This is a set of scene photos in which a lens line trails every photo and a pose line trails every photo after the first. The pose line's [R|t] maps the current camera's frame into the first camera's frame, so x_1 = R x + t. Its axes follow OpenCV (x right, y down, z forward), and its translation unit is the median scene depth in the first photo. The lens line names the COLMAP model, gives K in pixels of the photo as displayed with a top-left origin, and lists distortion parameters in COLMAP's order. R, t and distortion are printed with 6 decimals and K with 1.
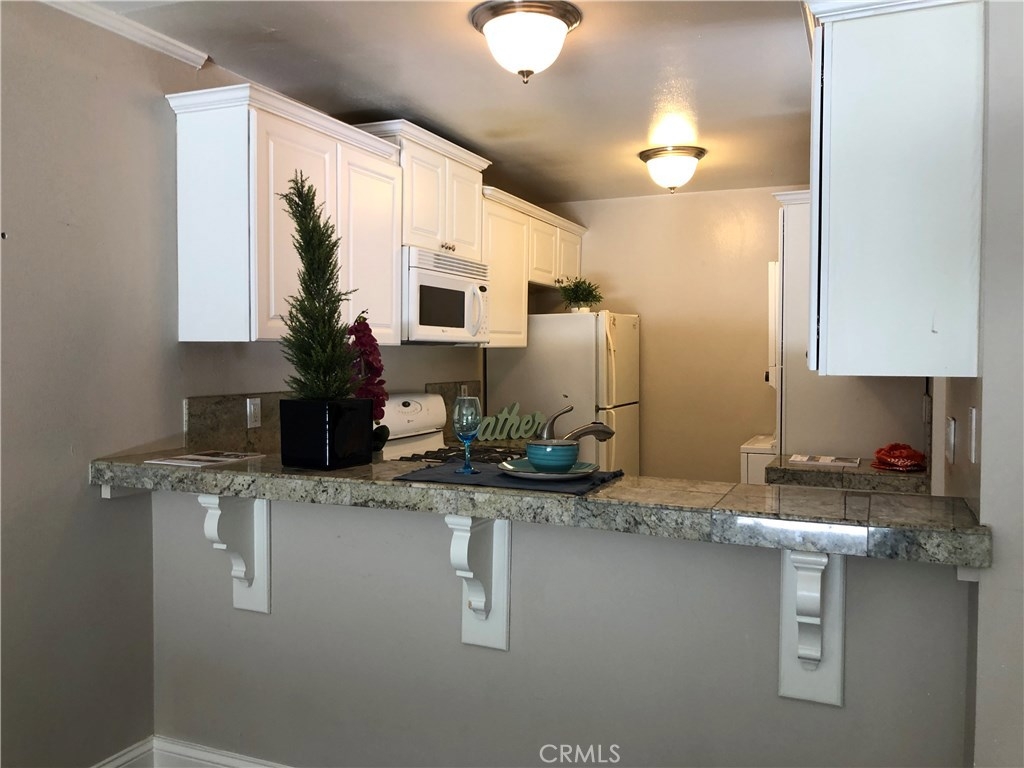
lens RADIAL K [[828.5, 0, 528.0], [0, 828.5, 385.4], [0, 0, 1]] dist [0.195623, 0.000124]
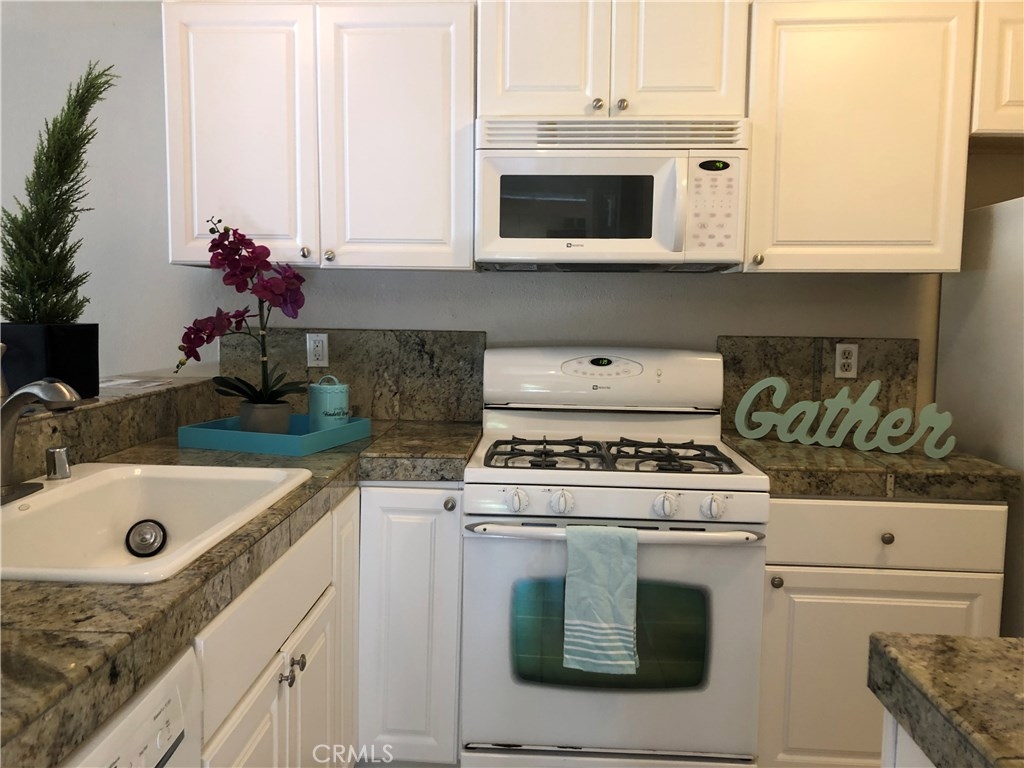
lens RADIAL K [[839.2, 0, 512.0], [0, 839.2, 384.0], [0, 0, 1]] dist [0.039445, -0.005427]
pose [[0.339233, 0.086072, -0.936756, 0.514818], [-0.047631, 0.996100, 0.074276, -0.006759], [0.939496, 0.019422, 0.342010, 0.794699]]
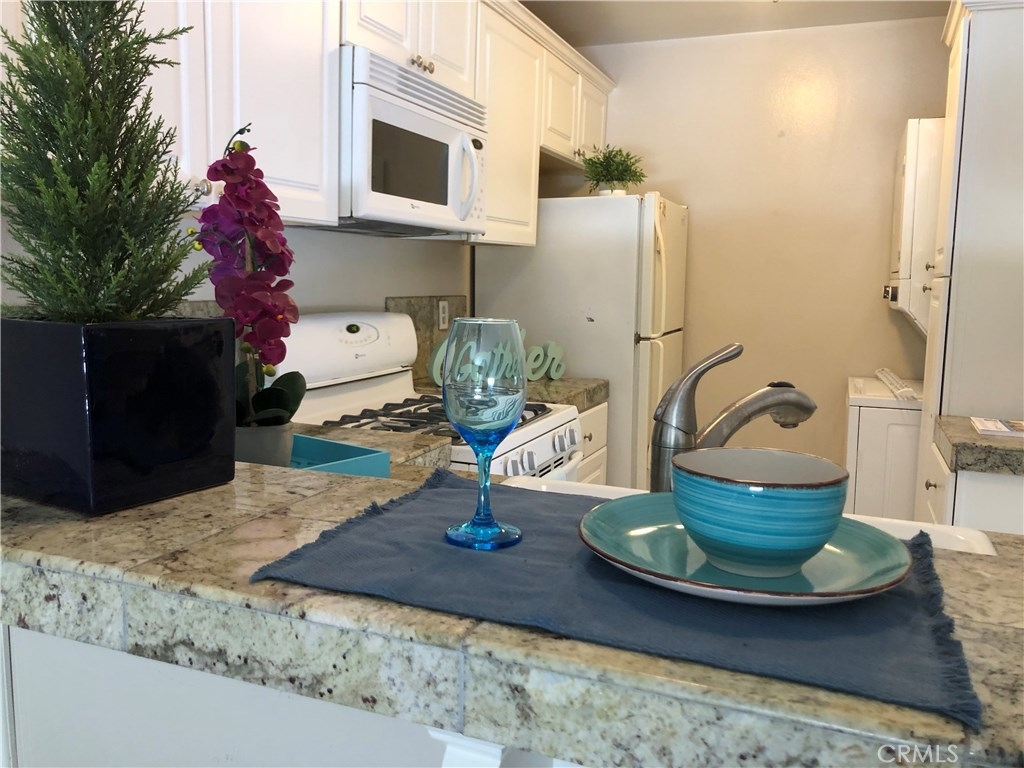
lens RADIAL K [[839.2, 0, 512.0], [0, 839.2, 384.0], [0, 0, 1]] dist [0.039445, -0.005427]
pose [[0.999755, 0.013440, 0.017614, -0.042801], [-0.014975, 0.995819, 0.090109, 0.006184], [-0.016329, -0.090351, 0.995776, 0.414745]]
